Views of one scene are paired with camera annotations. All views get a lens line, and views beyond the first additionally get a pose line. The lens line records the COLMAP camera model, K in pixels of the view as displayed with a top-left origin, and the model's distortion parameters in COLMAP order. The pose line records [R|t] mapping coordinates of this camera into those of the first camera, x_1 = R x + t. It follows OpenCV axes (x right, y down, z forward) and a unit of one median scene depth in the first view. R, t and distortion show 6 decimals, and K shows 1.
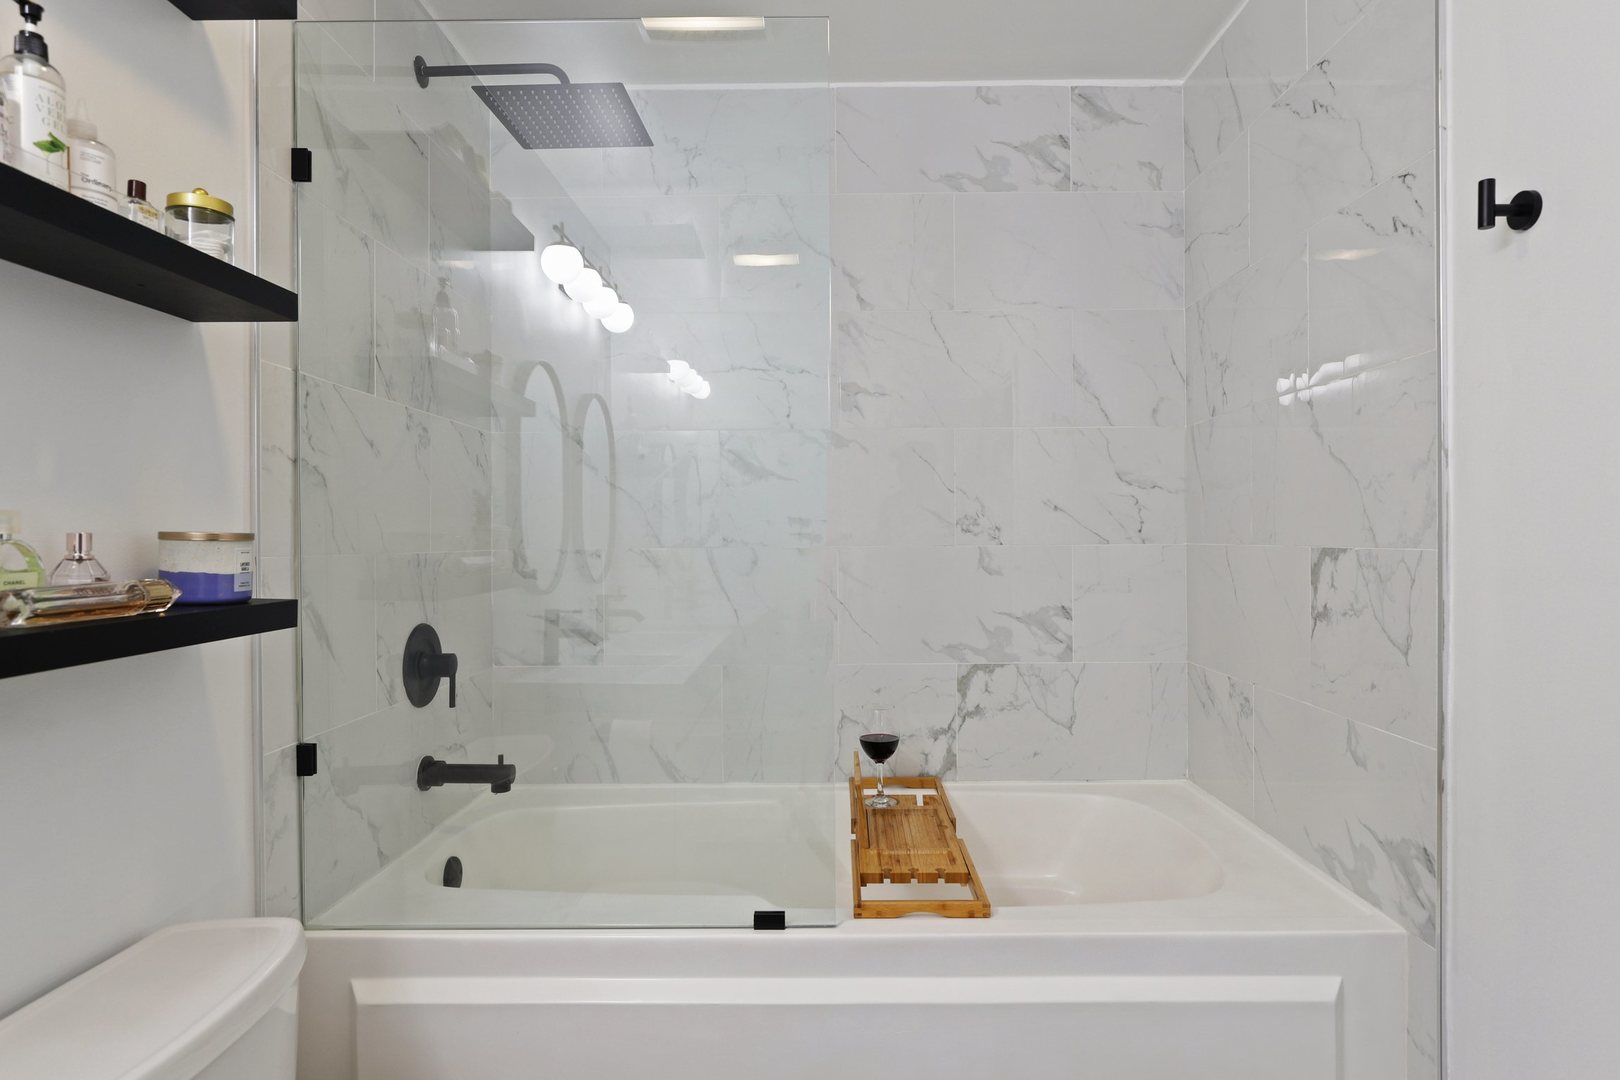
lens RADIAL K [[914.4, 0, 817.1], [0, 914.4, 536.5], [0, 0, 1]] dist [-0.010400, 0.004280]
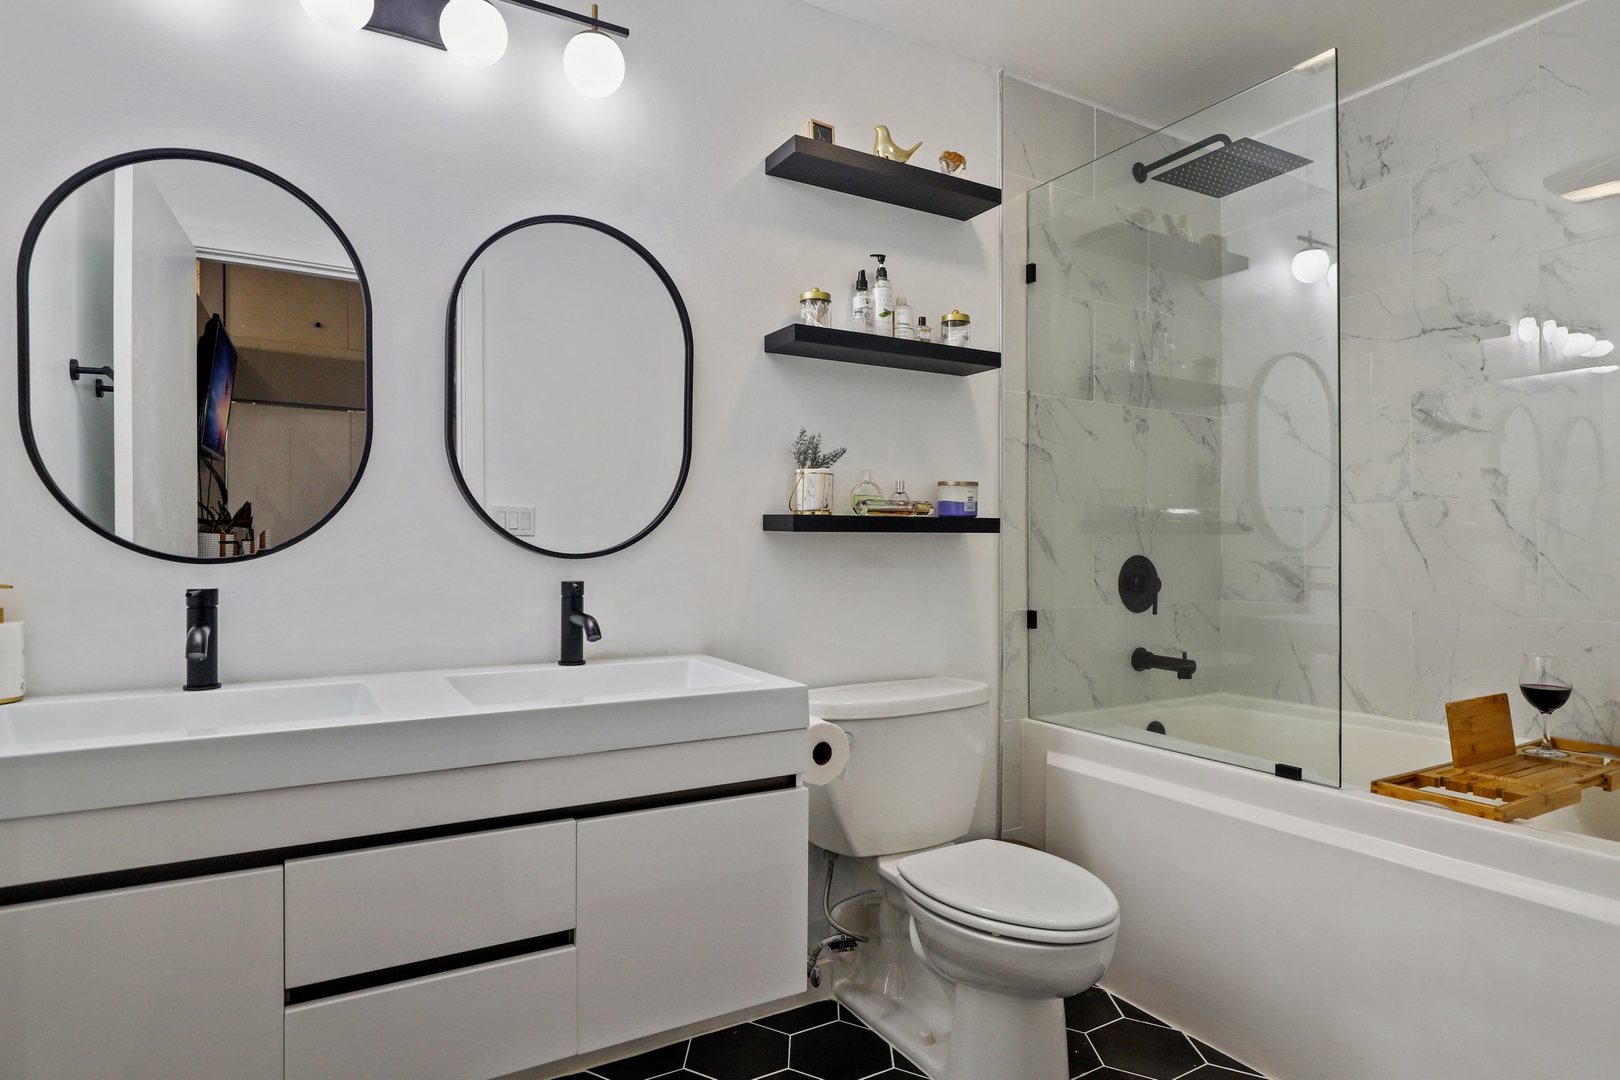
lens RADIAL K [[914.4, 0, 813.8], [0, 914.4, 542.5], [0, 0, 1]] dist [-0.010400, 0.004280]
pose [[0.511955, 0.005398, -0.858995, 0.611872], [-0.008808, 0.999961, 0.001035, 0.088693], [0.858967, 0.007037, 0.511983, -0.201765]]
